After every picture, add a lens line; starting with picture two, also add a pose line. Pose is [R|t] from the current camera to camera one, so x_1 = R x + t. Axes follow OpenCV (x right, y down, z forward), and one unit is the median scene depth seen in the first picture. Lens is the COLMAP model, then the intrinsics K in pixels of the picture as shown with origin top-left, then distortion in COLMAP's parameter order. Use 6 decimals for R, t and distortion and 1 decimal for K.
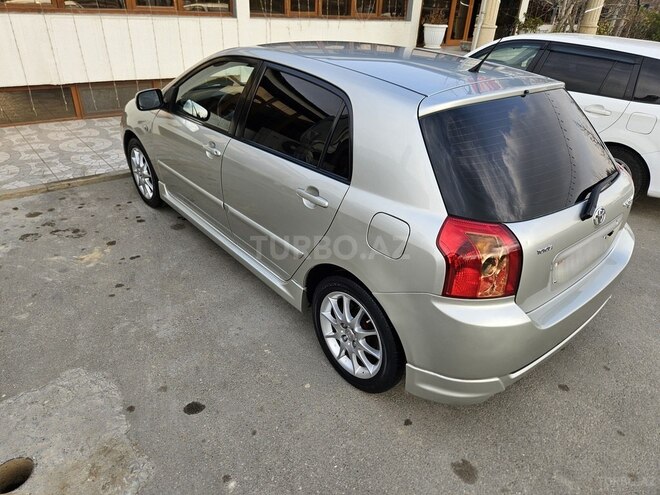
lens RADIAL K [[445.4, 0, 331.3], [0, 445.4, 244.0], [0, 0, 1]] dist [0.084113, -0.071405]
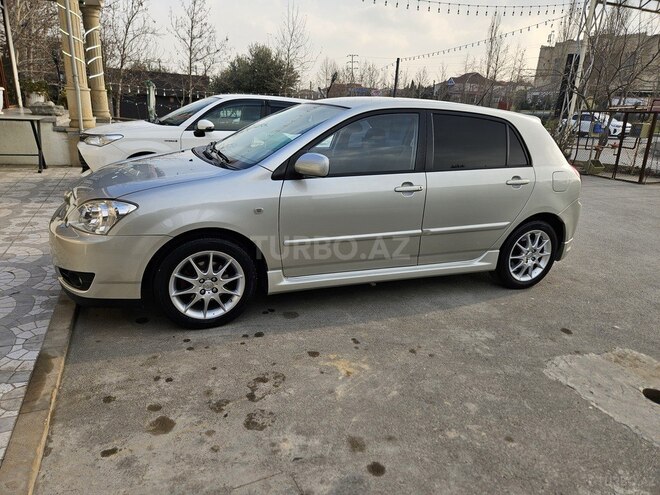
lens RADIAL K [[445.4, 0, 331.3], [0, 445.4, 244.0], [0, 0, 1]] dist [0.084113, -0.071405]
pose [[0.298130, -0.310667, 0.902554, -1.091895], [0.417866, 0.892611, 0.169215, -0.282100], [-0.858199, 0.326699, 0.395931, 0.601763]]
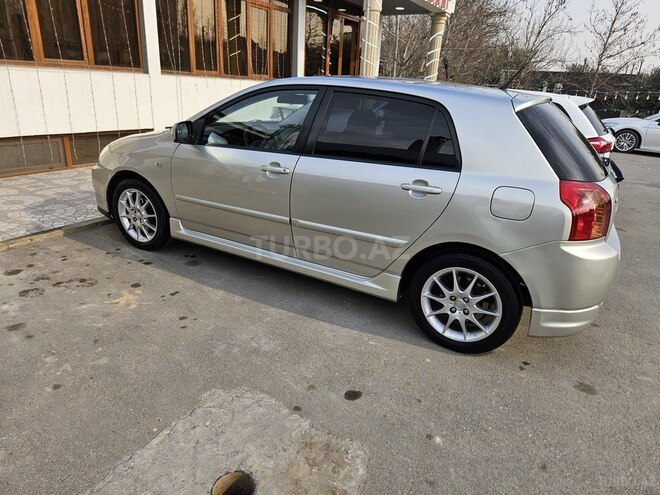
lens RADIAL K [[445.4, 0, 331.3], [0, 445.4, 244.0], [0, 0, 1]] dist [0.084113, -0.071405]
pose [[0.936657, -0.113381, 0.331389, -0.401650], [0.157166, 0.981608, -0.108377, 0.077079], [-0.313007, 0.153595, 0.937249, -0.004427]]
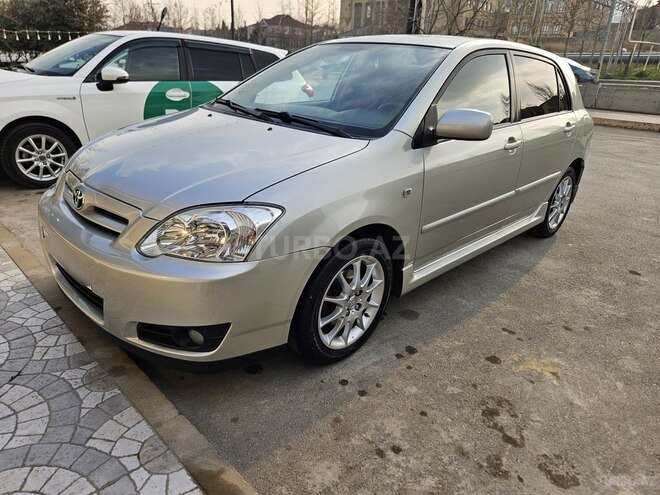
lens RADIAL K [[445.4, 0, 331.3], [0, 445.4, 244.0], [0, 0, 1]] dist [0.084113, -0.071405]
pose [[-0.094543, -0.422981, 0.901193, -0.951551], [0.426211, 0.800891, 0.420617, -0.487214], [-0.899670, 0.423865, 0.104560, 1.054590]]
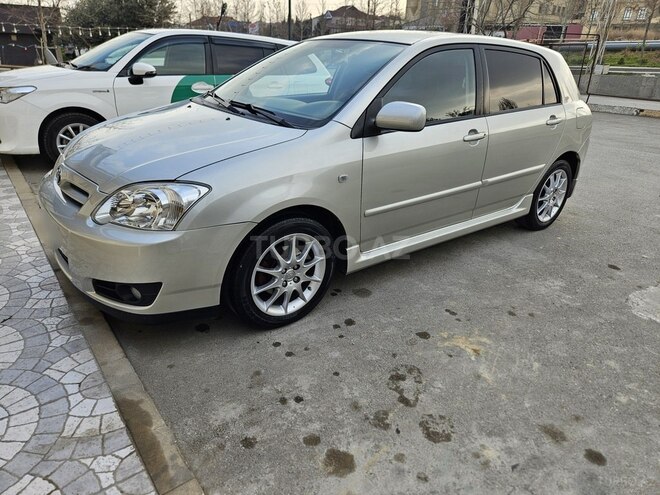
lens RADIAL K [[444.8, 0, 335.8], [0, 444.8, 244.5], [0, 0, 1]] dist [0.081733, -0.068847]
pose [[0.030615, -0.440516, 0.897223, -1.024193], [0.442632, 0.810803, 0.382982, -0.426883], [-0.896180, 0.385415, 0.219809, 0.904237]]
